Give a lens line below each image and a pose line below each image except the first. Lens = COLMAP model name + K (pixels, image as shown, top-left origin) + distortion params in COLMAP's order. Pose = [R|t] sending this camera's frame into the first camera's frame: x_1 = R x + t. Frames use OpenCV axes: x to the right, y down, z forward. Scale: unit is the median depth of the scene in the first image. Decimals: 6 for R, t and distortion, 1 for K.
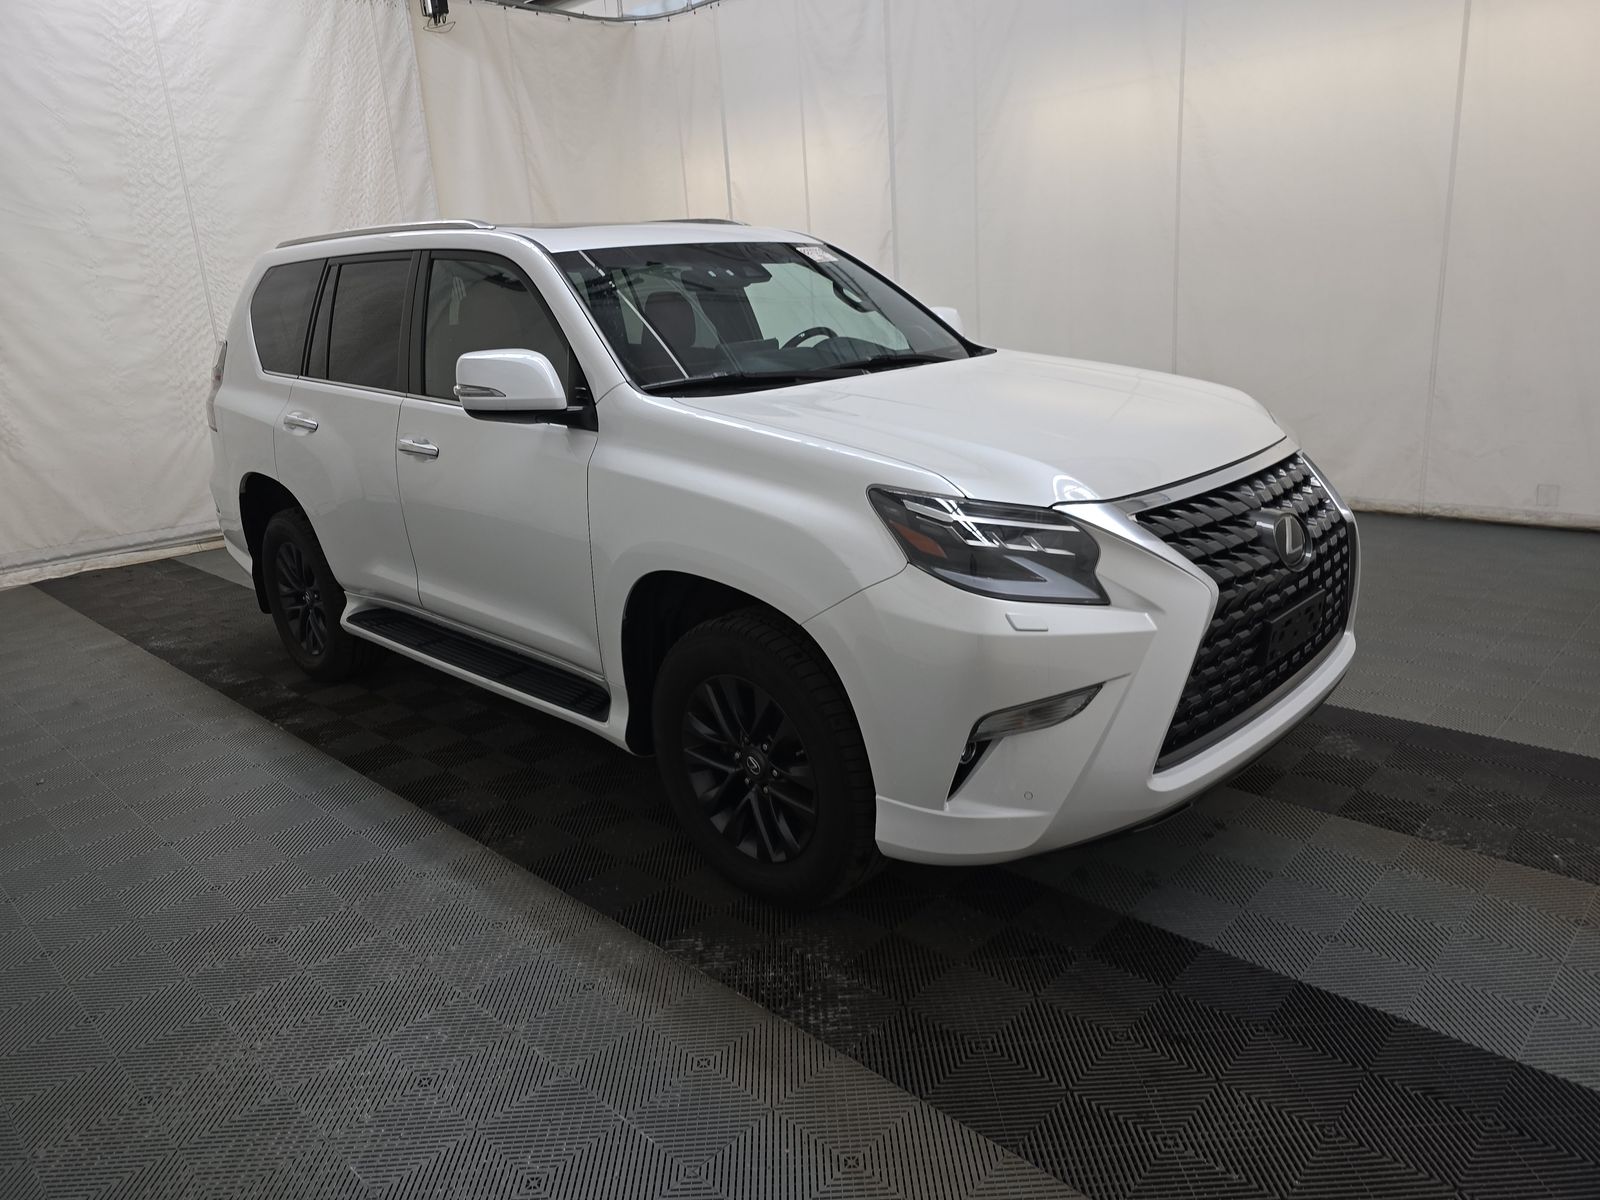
lens RADIAL K [[1081.6, 0, 796.4], [0, 1081.6, 583.8], [0, 0, 1]] dist [0.038601, -0.031441]
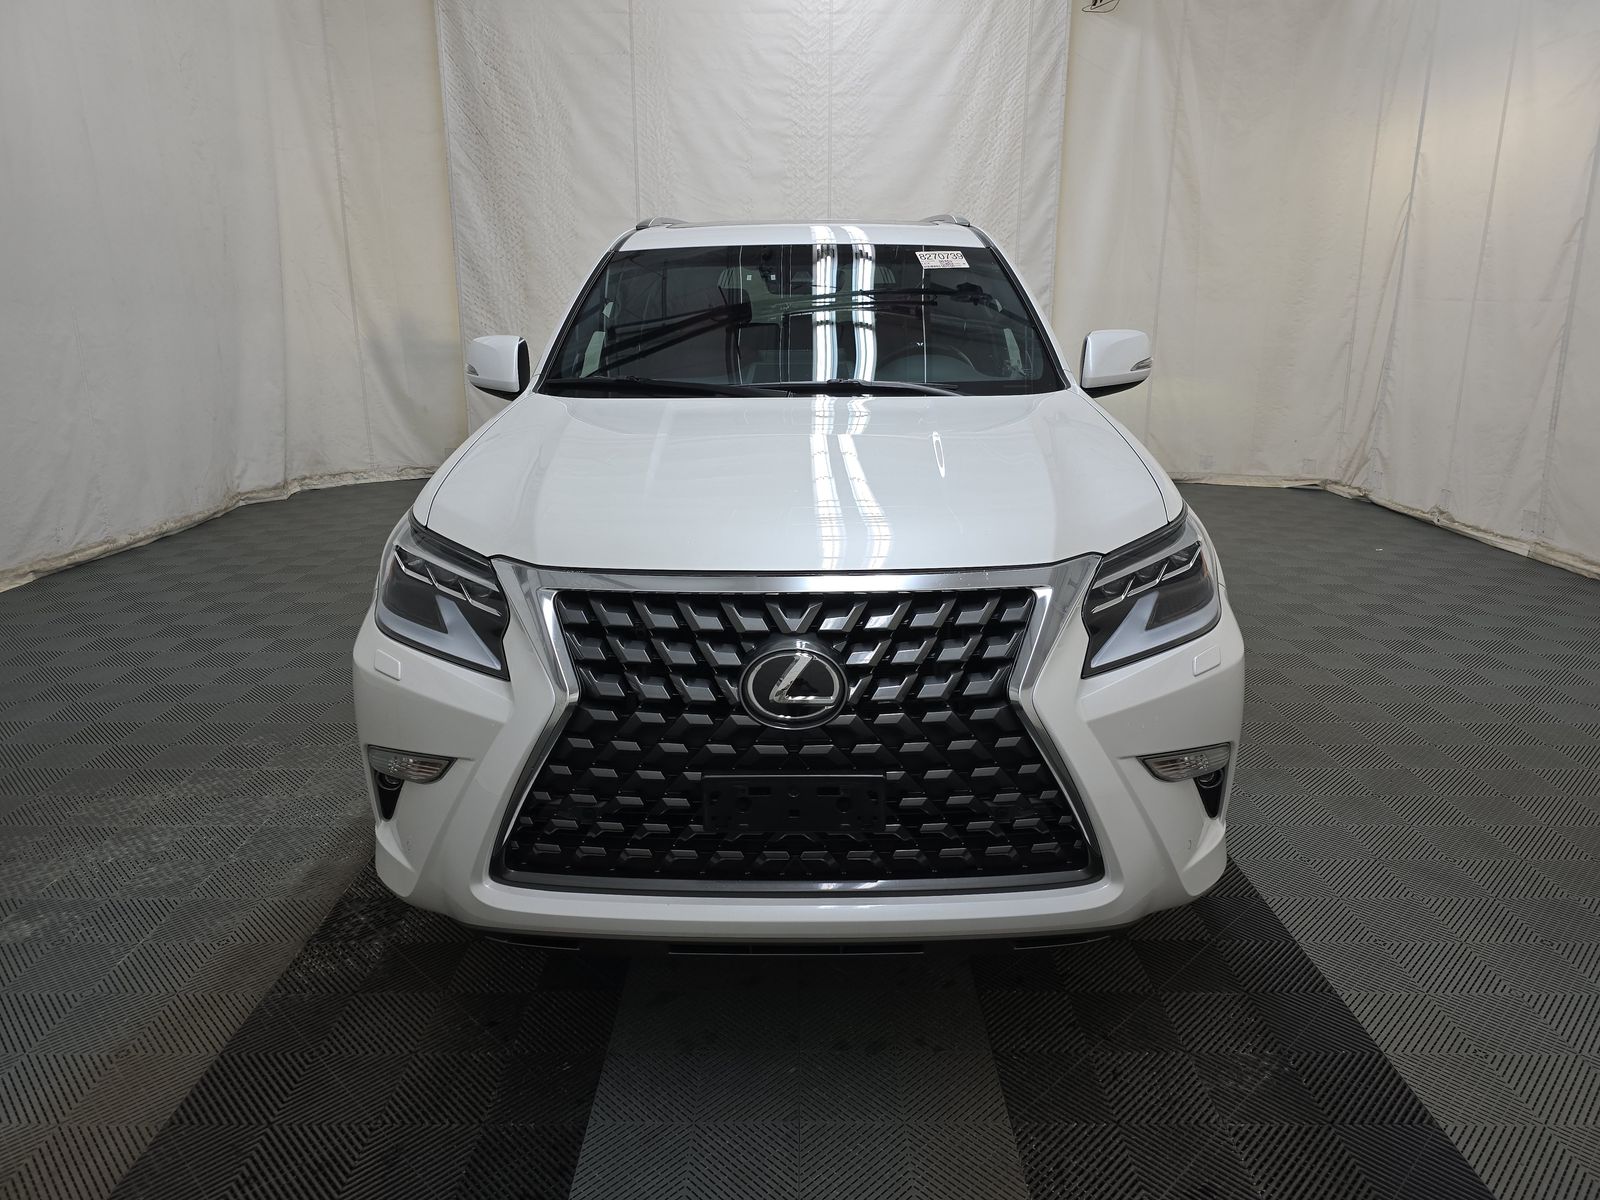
lens RADIAL K [[1081.6, 0, 796.4], [0, 1081.6, 583.8], [0, 0, 1]] dist [0.038601, -0.031441]
pose [[0.693920, 0.240001, -0.678877, 0.323543], [-0.224965, 0.967883, 0.112222, -0.065675], [0.684007, 0.074850, 0.725625, 0.163094]]
